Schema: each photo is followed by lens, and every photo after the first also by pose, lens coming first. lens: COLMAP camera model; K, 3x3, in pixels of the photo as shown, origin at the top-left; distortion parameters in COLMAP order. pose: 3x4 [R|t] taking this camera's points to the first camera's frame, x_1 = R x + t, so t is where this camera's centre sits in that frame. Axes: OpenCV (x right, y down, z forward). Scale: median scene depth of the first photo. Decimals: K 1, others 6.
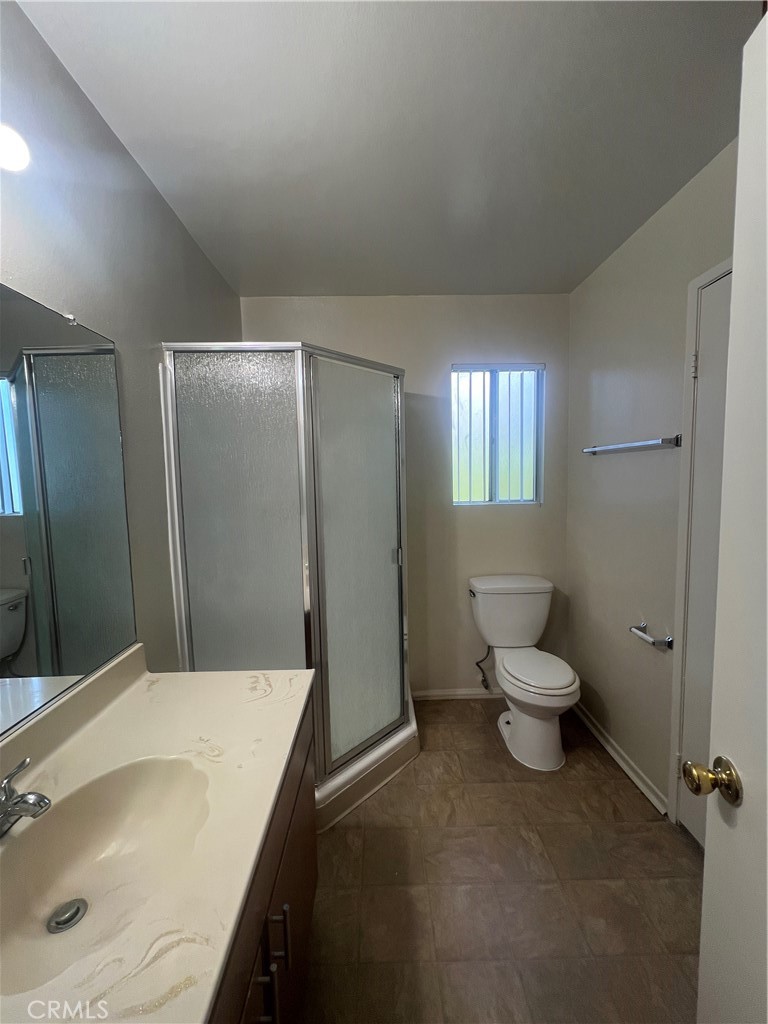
lens RADIAL K [[413.0, 0, 384.7], [0, 413.0, 513.8], [0, 0, 1]] dist [0.002555, 0.000148]
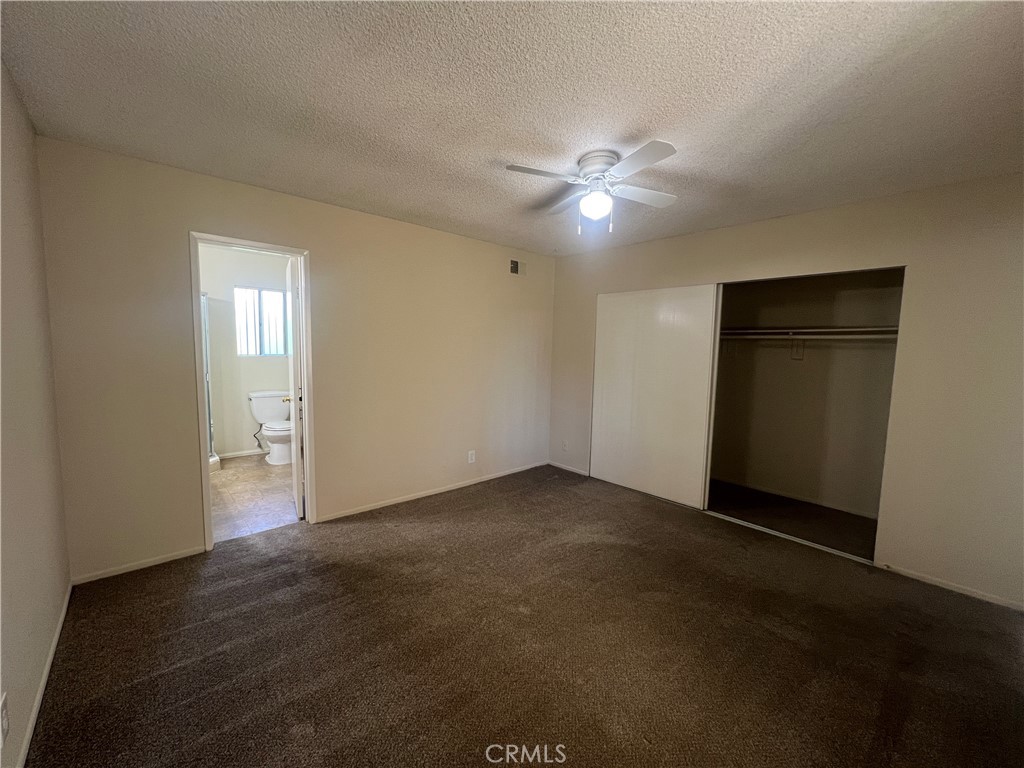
lens RADIAL K [[413.0, 0, 517.1], [0, 413.0, 382.0], [0, 0, 1]] dist [0.002555, 0.000148]
pose [[0.748218, -0.024295, 0.663008, -0.148683], [0.019633, 0.999702, 0.014476, 0.101337], [-0.663162, 0.002186, 0.748473, -1.367551]]
